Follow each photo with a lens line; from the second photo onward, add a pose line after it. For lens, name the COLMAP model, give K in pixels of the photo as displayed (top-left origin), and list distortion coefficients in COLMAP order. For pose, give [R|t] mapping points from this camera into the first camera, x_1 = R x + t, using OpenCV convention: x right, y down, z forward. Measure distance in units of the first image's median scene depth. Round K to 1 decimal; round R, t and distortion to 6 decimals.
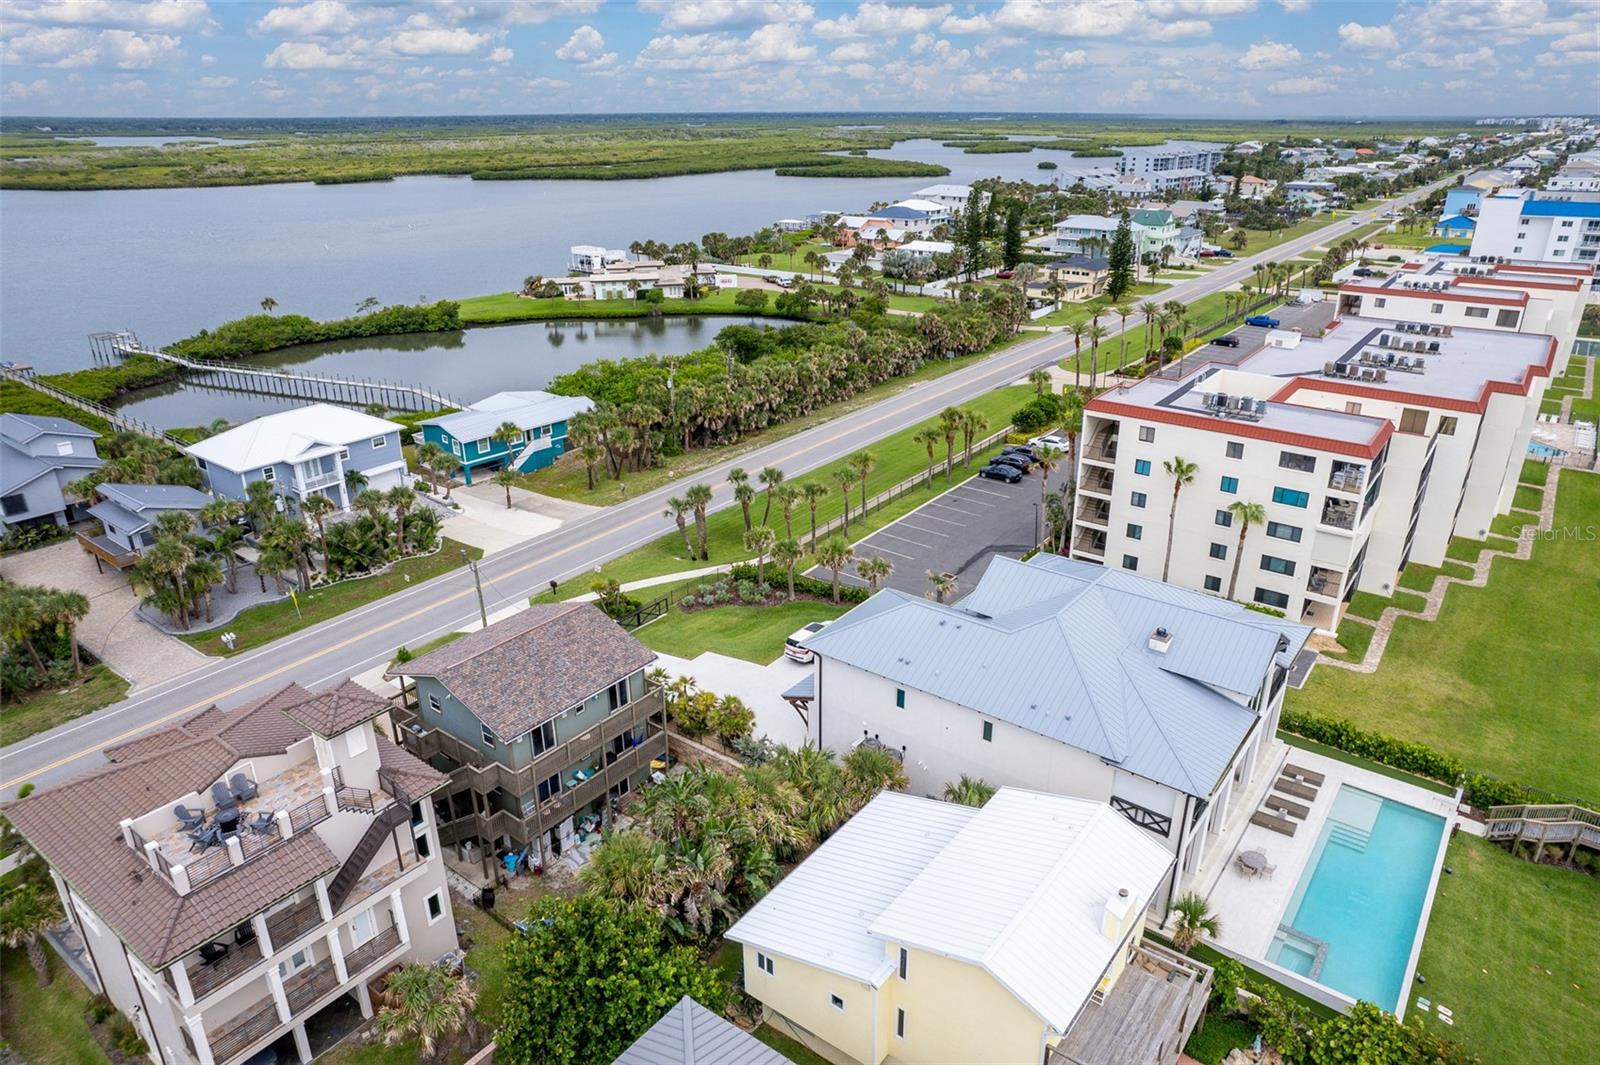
lens RADIAL K [[1033.4, 0, 804.6], [0, 1033.4, 526.7], [0, 0, 1]] dist [-0.087150, 0.077947]
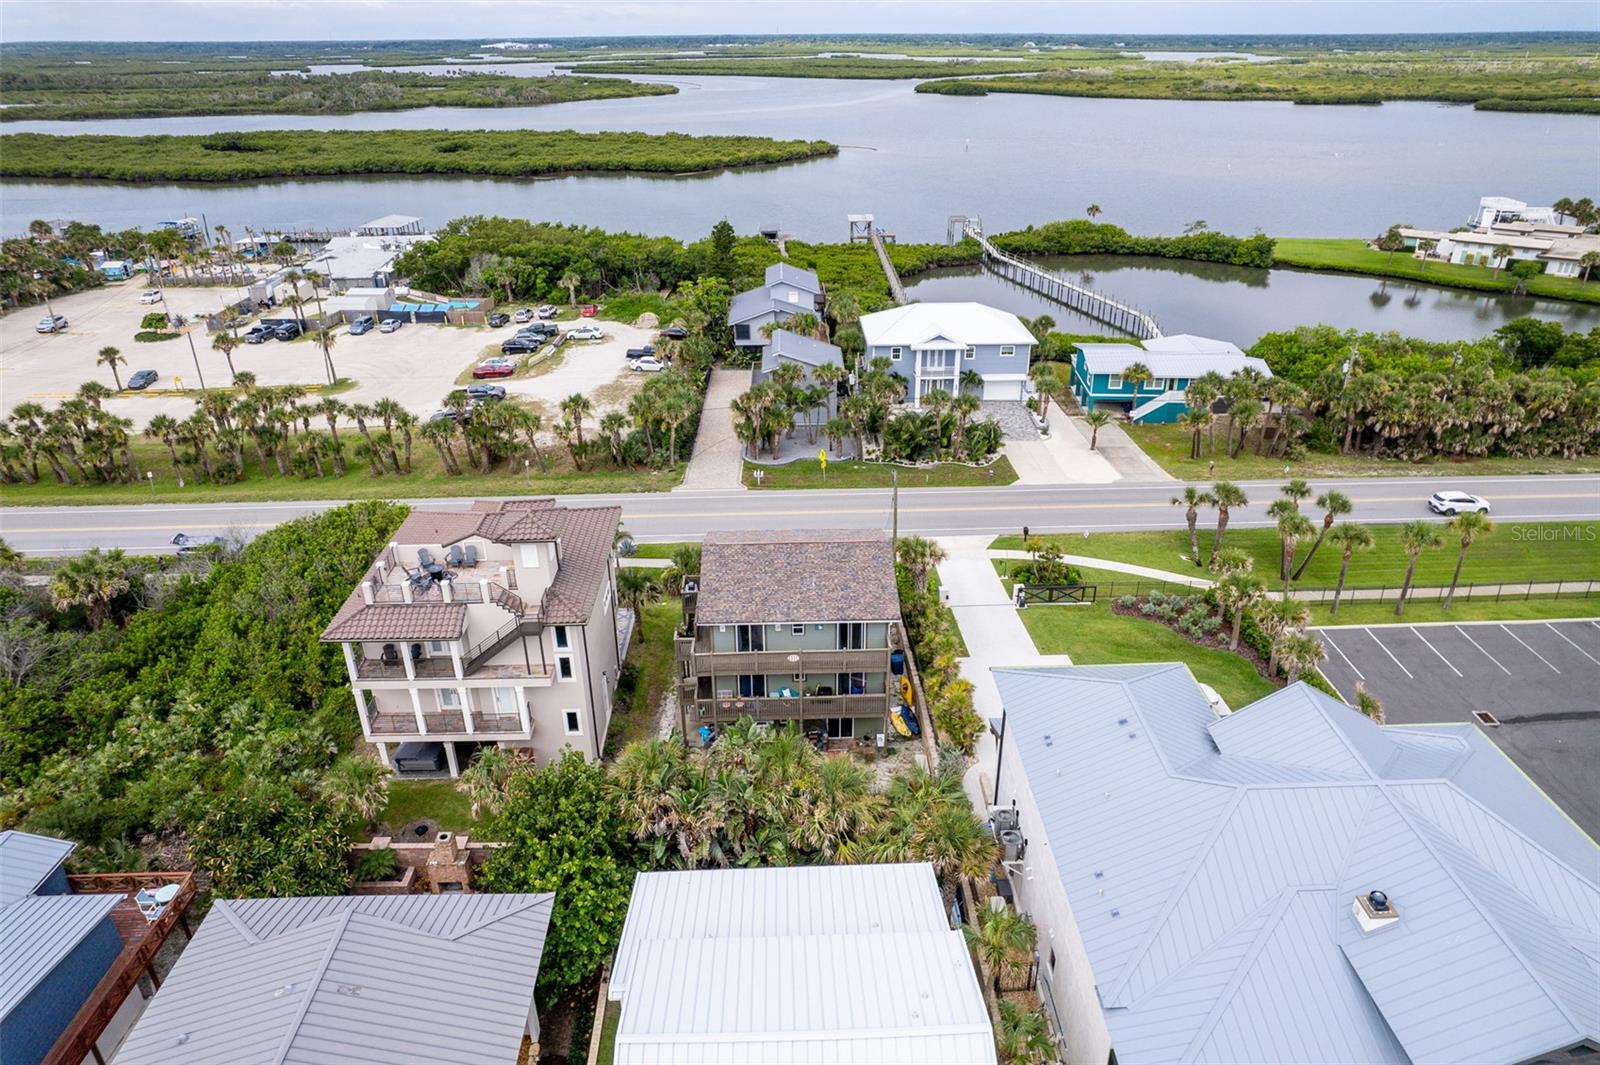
lens RADIAL K [[1033.4, 0, 804.6], [0, 1033.4, 526.7], [0, 0, 1]] dist [-0.087150, 0.077947]
pose [[0.627162, 0.337626, -0.701910, 0.210052], [-0.288074, 0.937813, 0.193701, -0.052054], [0.723658, 0.080720, 0.685422, 0.145162]]
